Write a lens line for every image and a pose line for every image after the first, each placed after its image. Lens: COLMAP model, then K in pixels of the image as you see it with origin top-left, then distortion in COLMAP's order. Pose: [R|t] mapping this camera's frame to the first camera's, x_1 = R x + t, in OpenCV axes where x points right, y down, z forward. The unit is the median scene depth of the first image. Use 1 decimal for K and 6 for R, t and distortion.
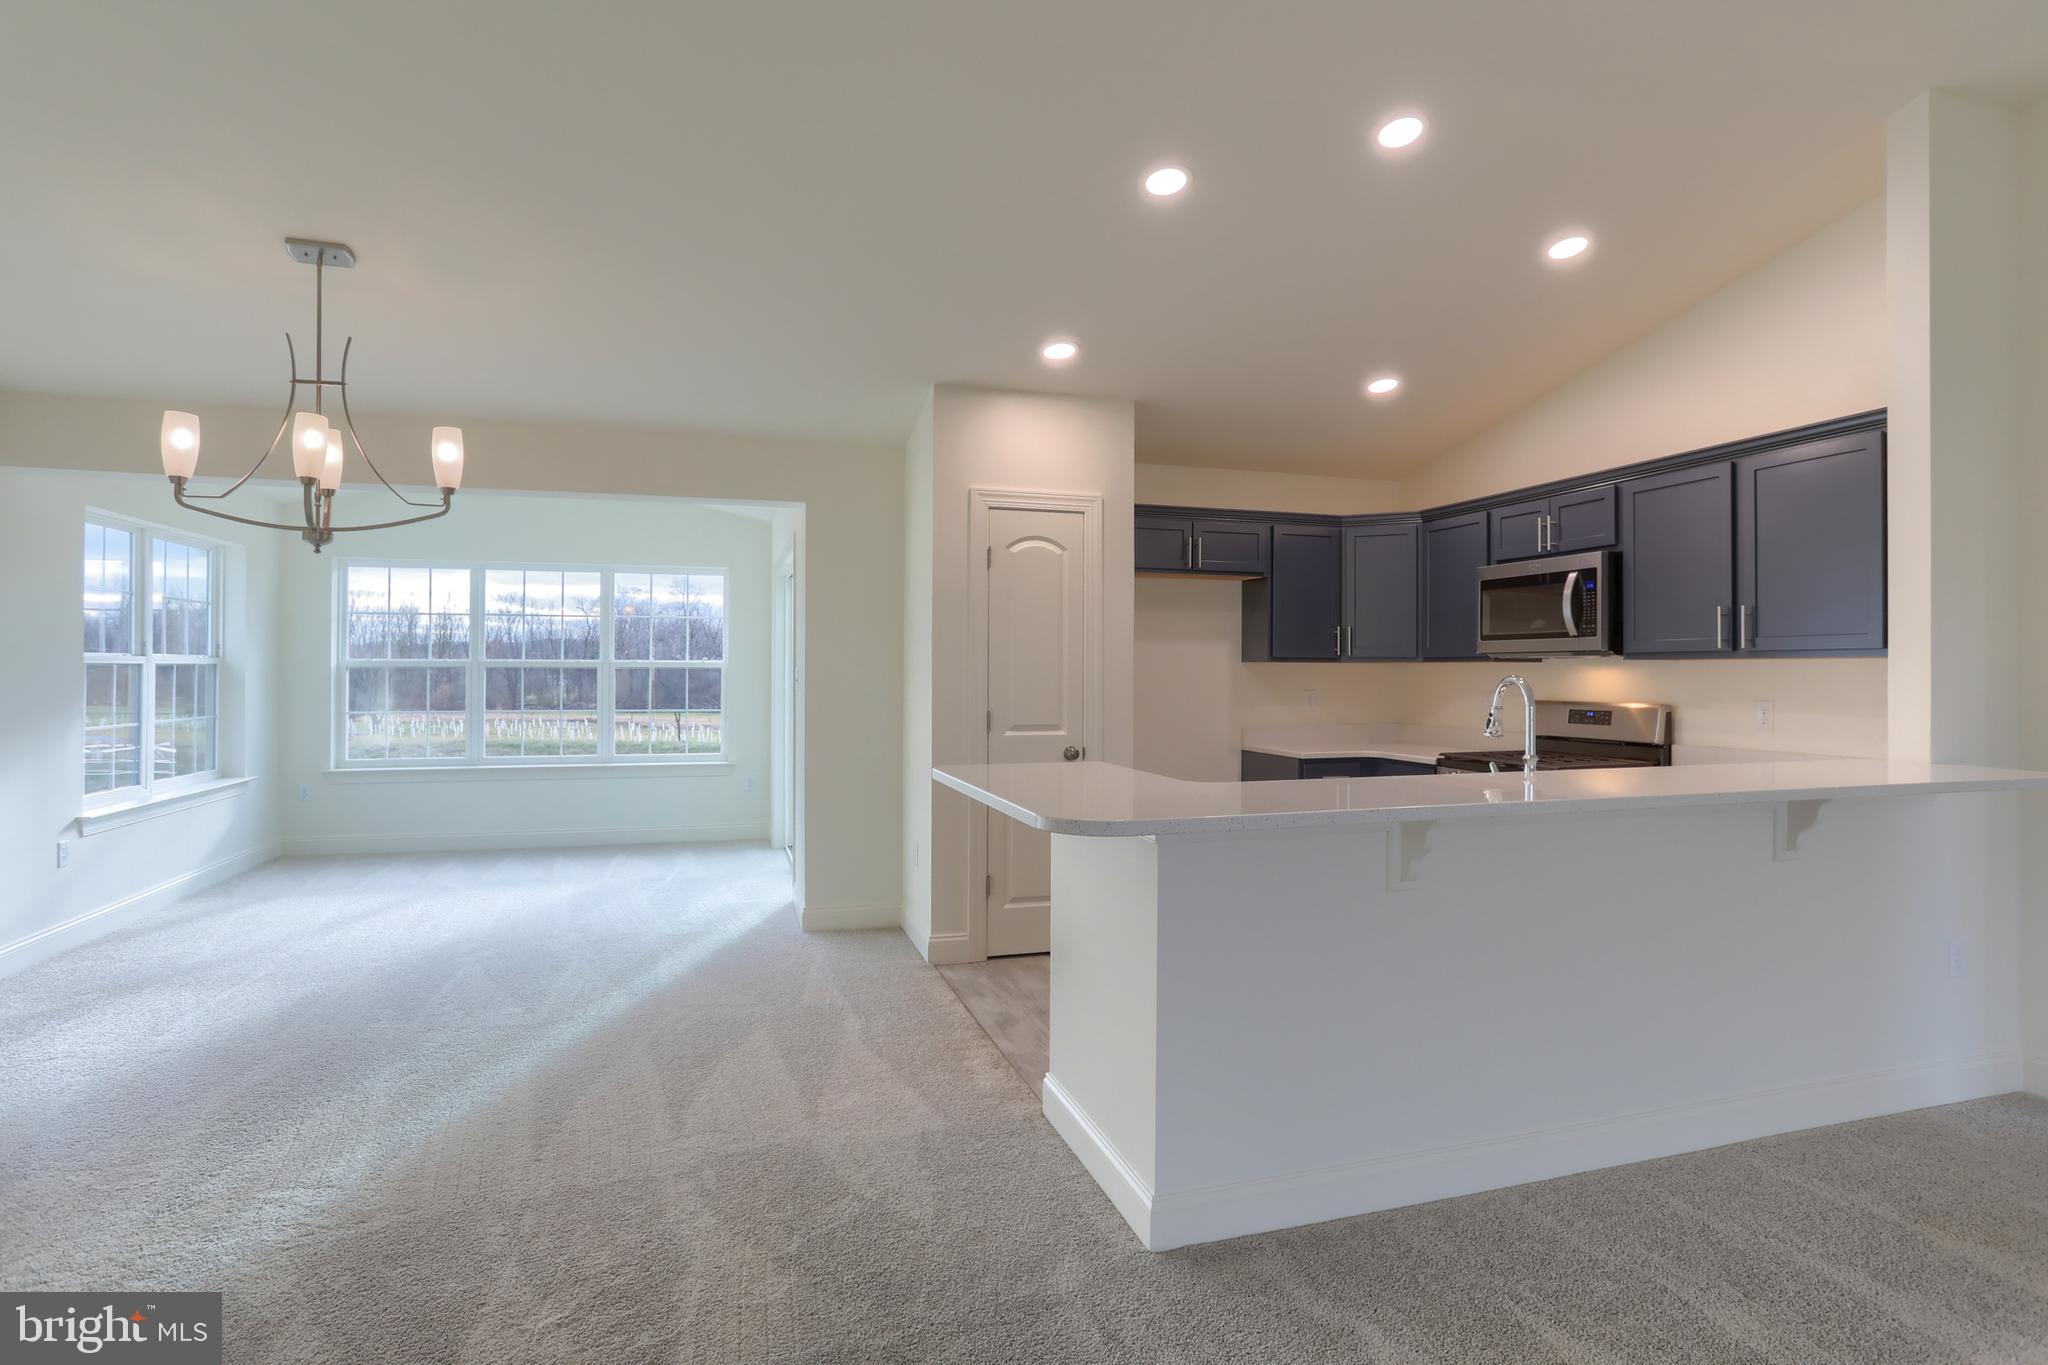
lens RADIAL K [[1055.5, 0, 1027.2], [0, 1055.5, 670.0], [0, 0, 1]] dist [-0.066079, 0.035323]
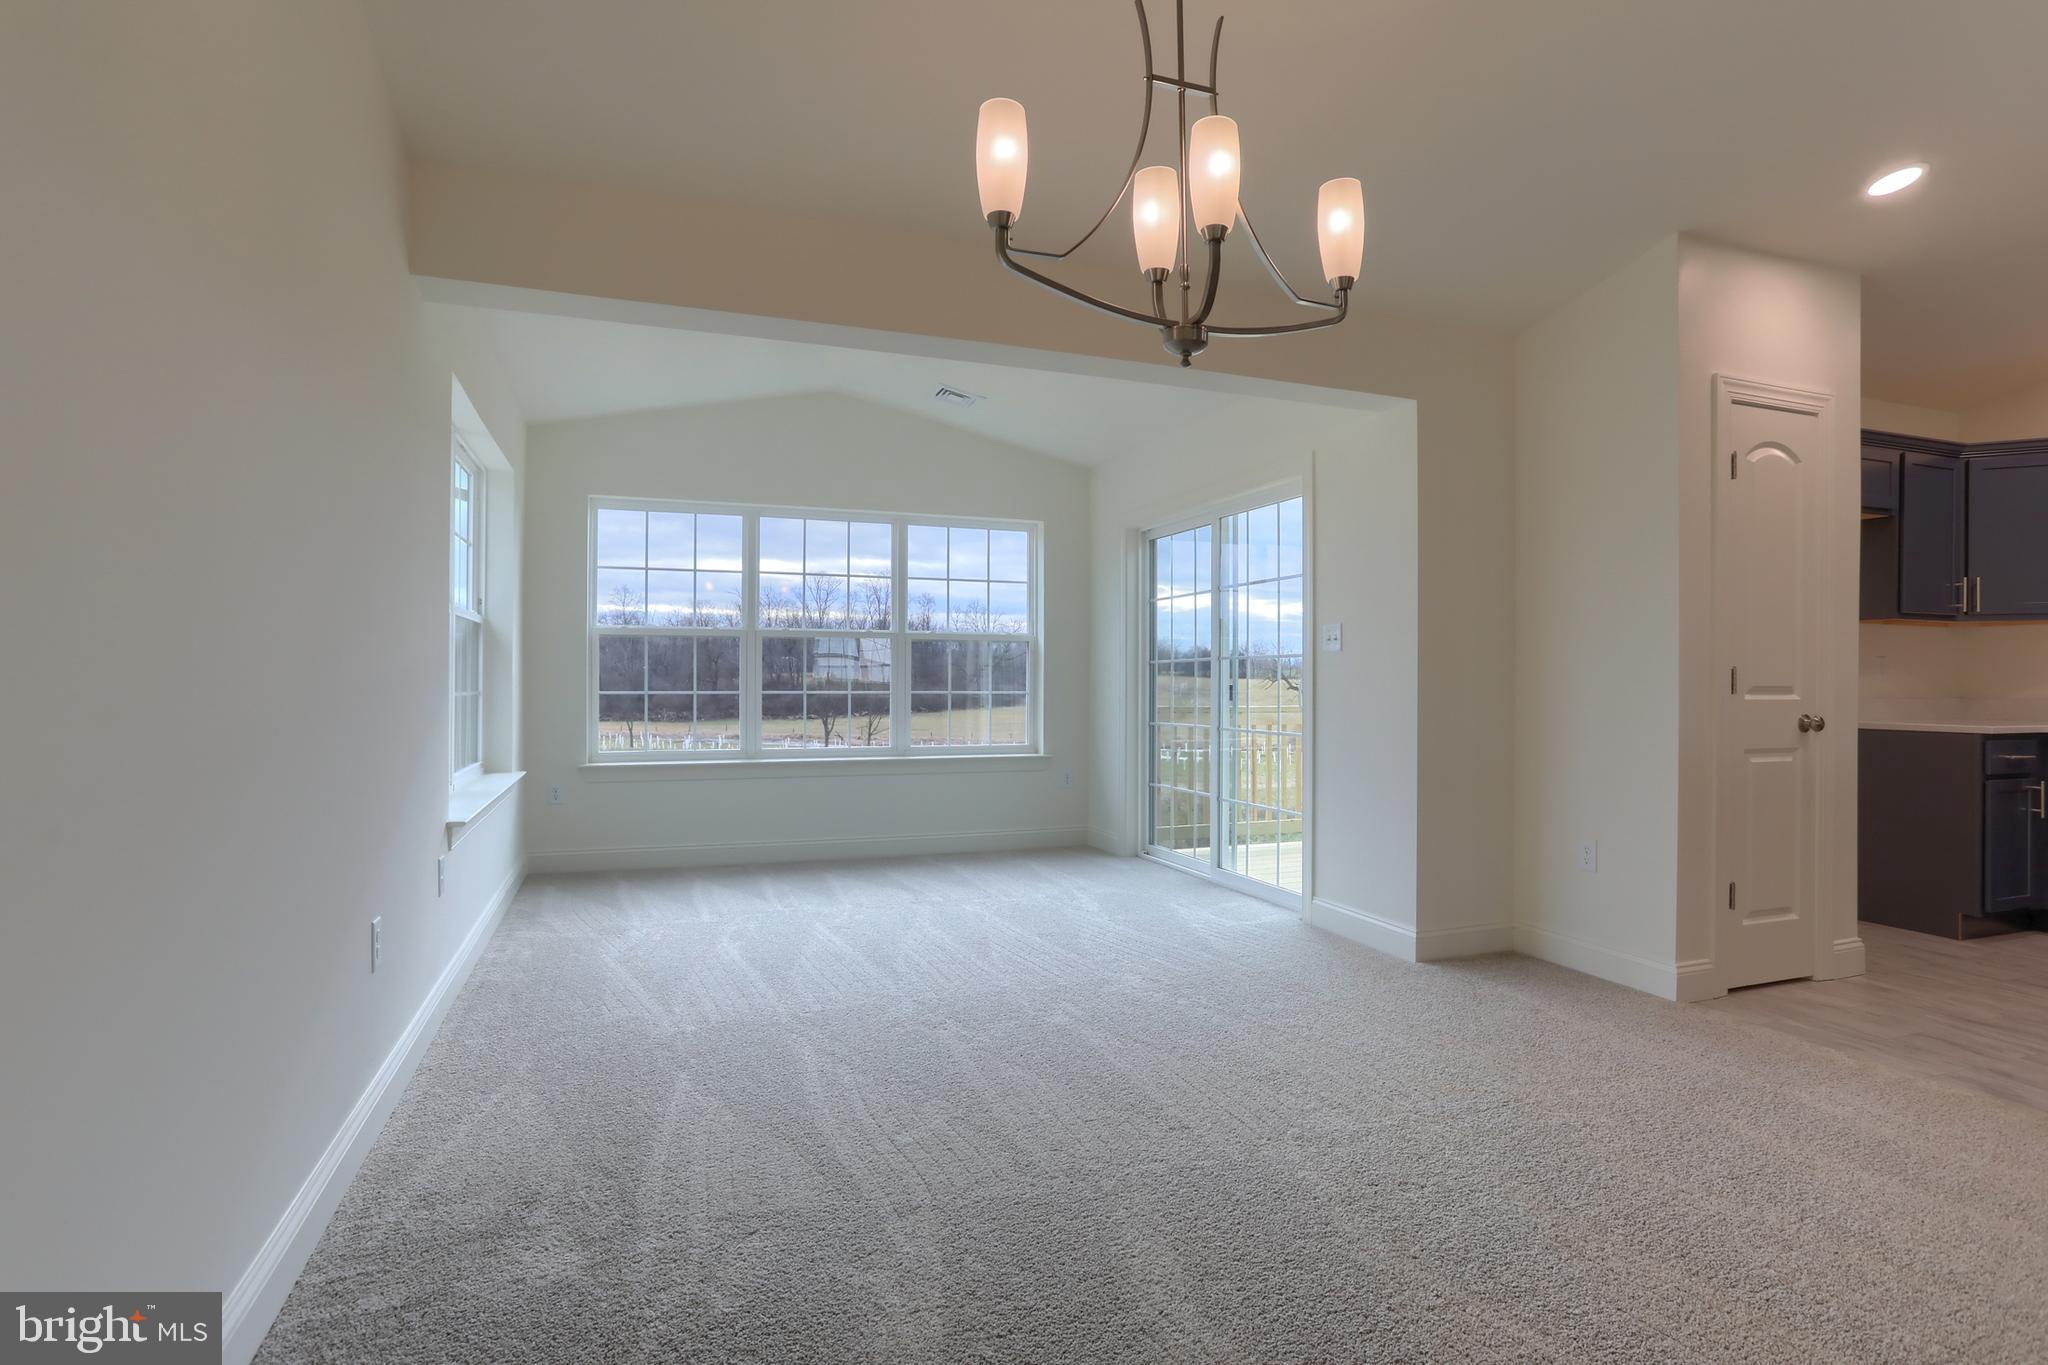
lens RADIAL K [[1039.8, 0, 1022.7], [0, 1039.8, 678.0], [0, 0, 1]] dist [-0.051454, 0.027970]
pose [[0.997743, 0.002236, 0.067113, -0.592351], [-0.002019, 0.999992, -0.003313, 0.049837], [-0.067120, 0.003170, 0.997740, 0.294524]]
